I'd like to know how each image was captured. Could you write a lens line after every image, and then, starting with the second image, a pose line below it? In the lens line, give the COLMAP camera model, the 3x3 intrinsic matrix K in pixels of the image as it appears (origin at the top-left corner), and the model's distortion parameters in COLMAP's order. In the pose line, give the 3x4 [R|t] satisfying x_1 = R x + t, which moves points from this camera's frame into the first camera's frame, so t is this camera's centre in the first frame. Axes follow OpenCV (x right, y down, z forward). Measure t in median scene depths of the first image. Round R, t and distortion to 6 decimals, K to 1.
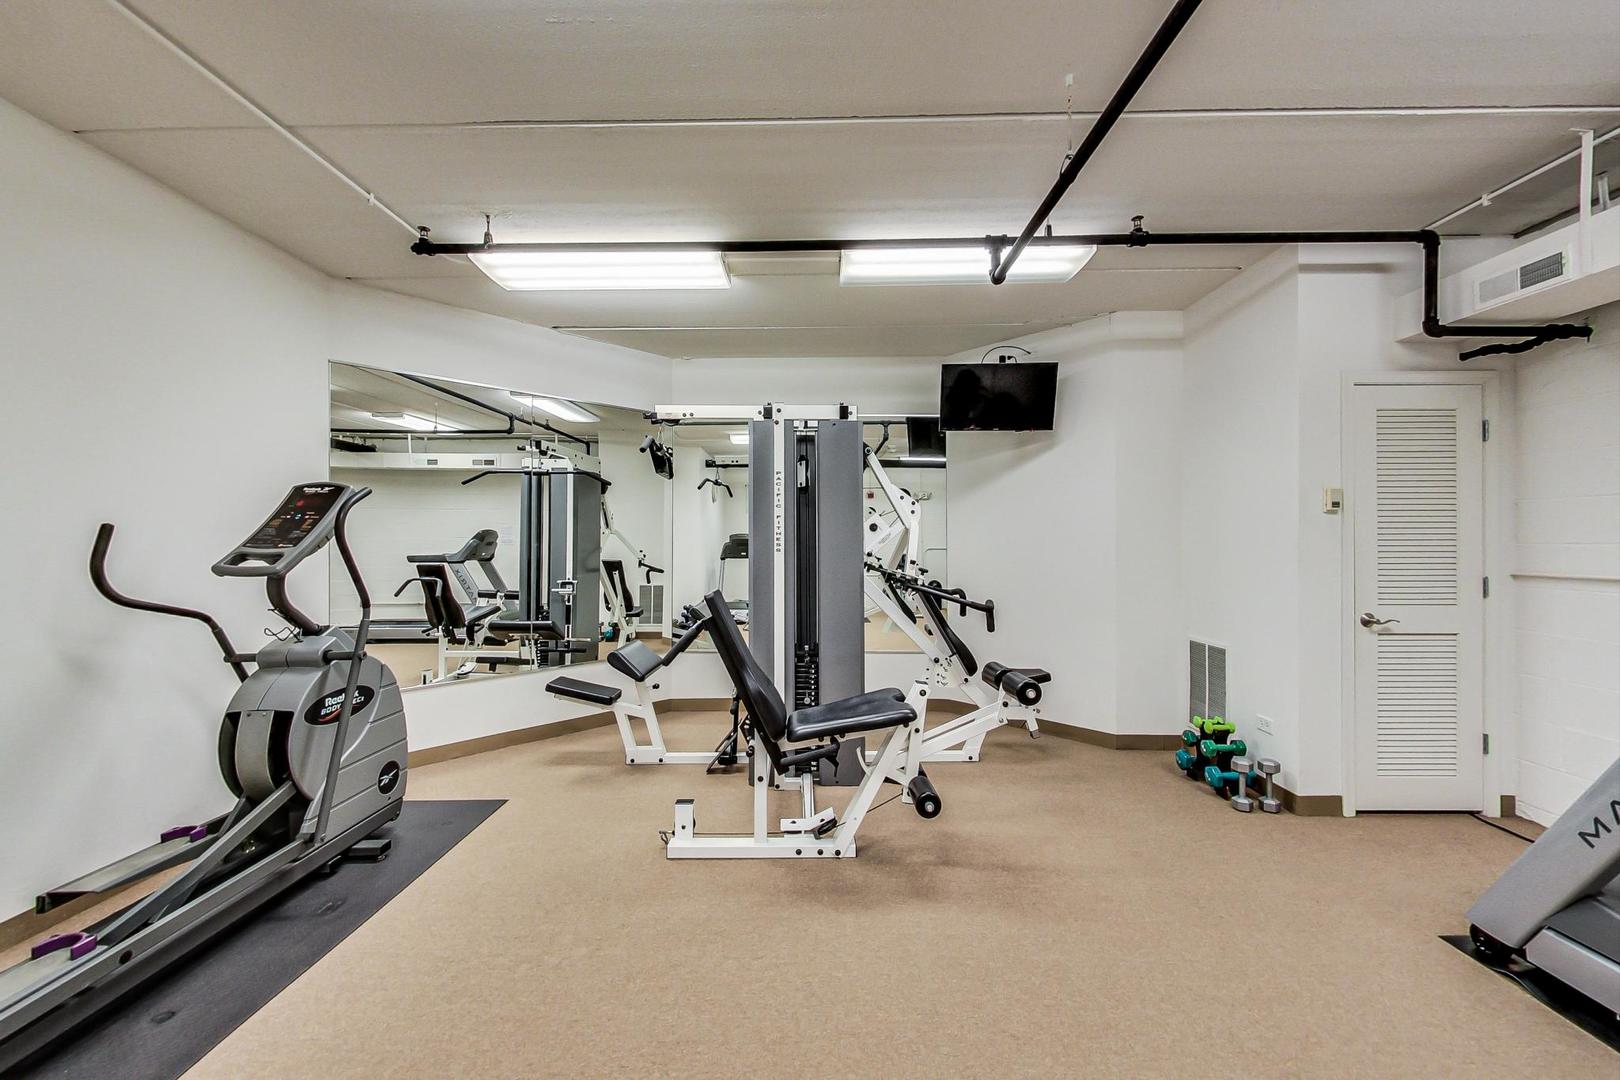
lens RADIAL K [[613.0, 0, 799.5], [0, 613.0, 540.9], [0, 0, 1]] dist [0.001717, -0.000212]
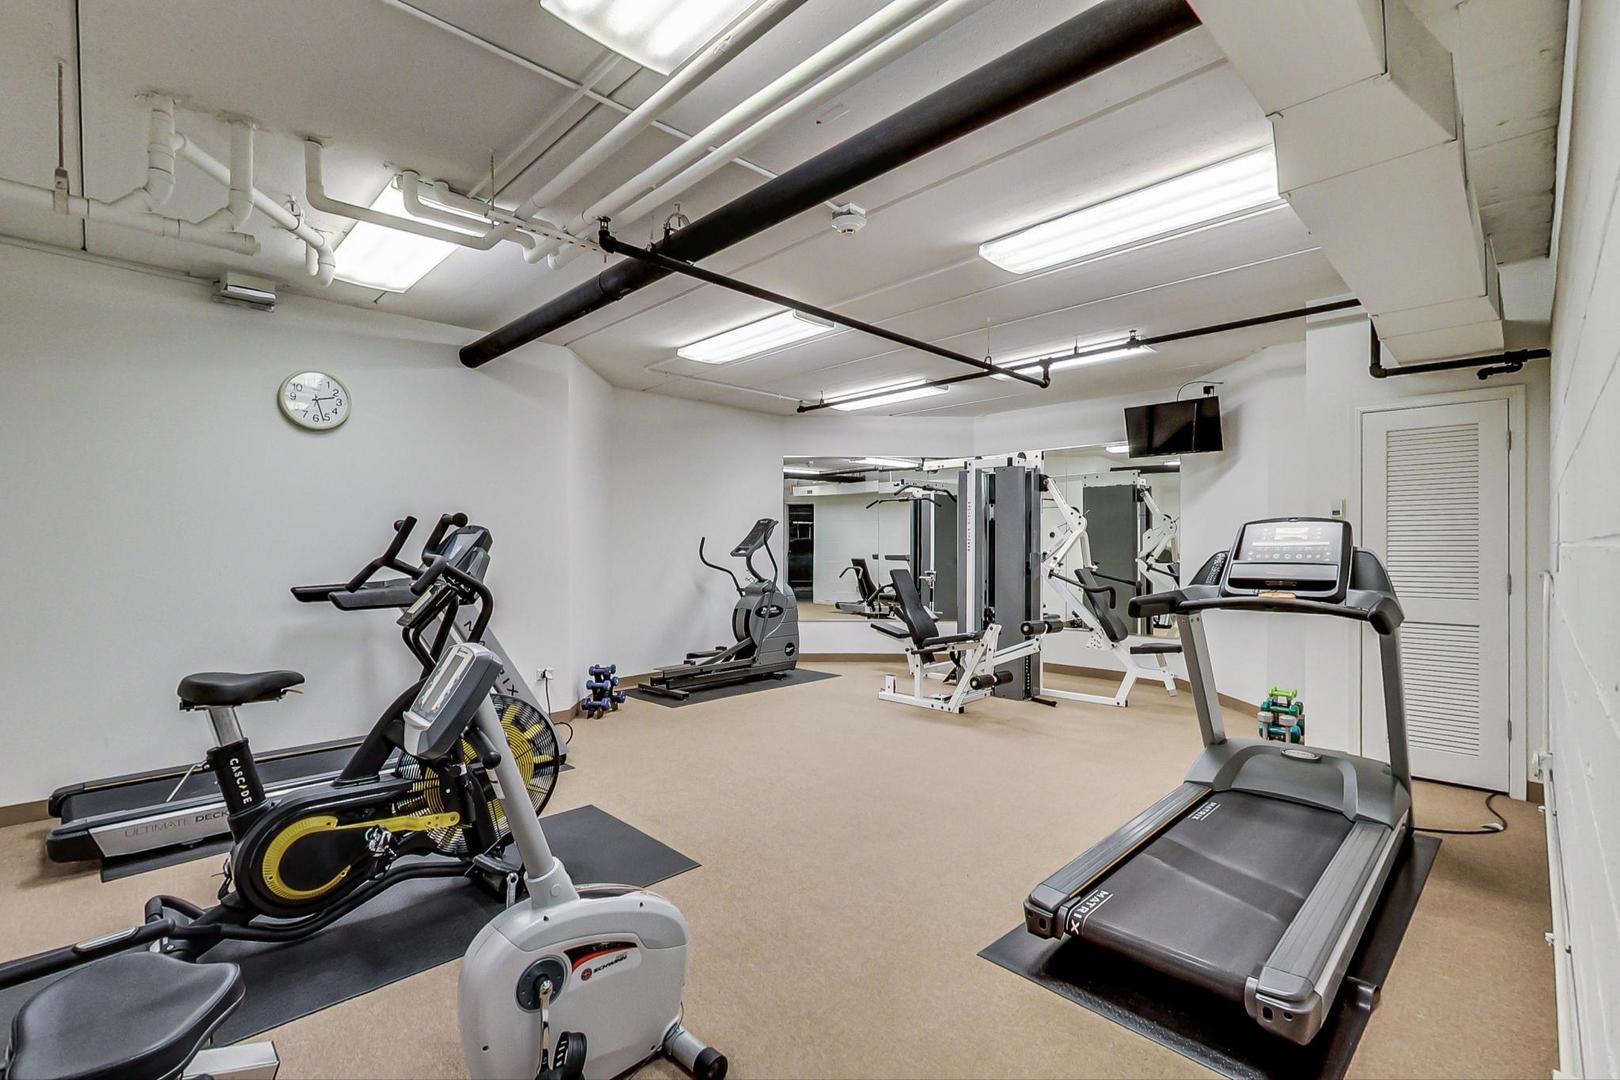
lens RADIAL K [[716.2, 0, 816.7], [0, 716.2, 542.3], [0, 0, 1]] dist [-0.000112, 0.000036]
pose [[0.722308, 0.000710, -0.691571, 1.301698], [-0.002684, 0.999995, -0.001777, 0.000979], [0.691566, 0.003139, 0.722306, -0.879257]]
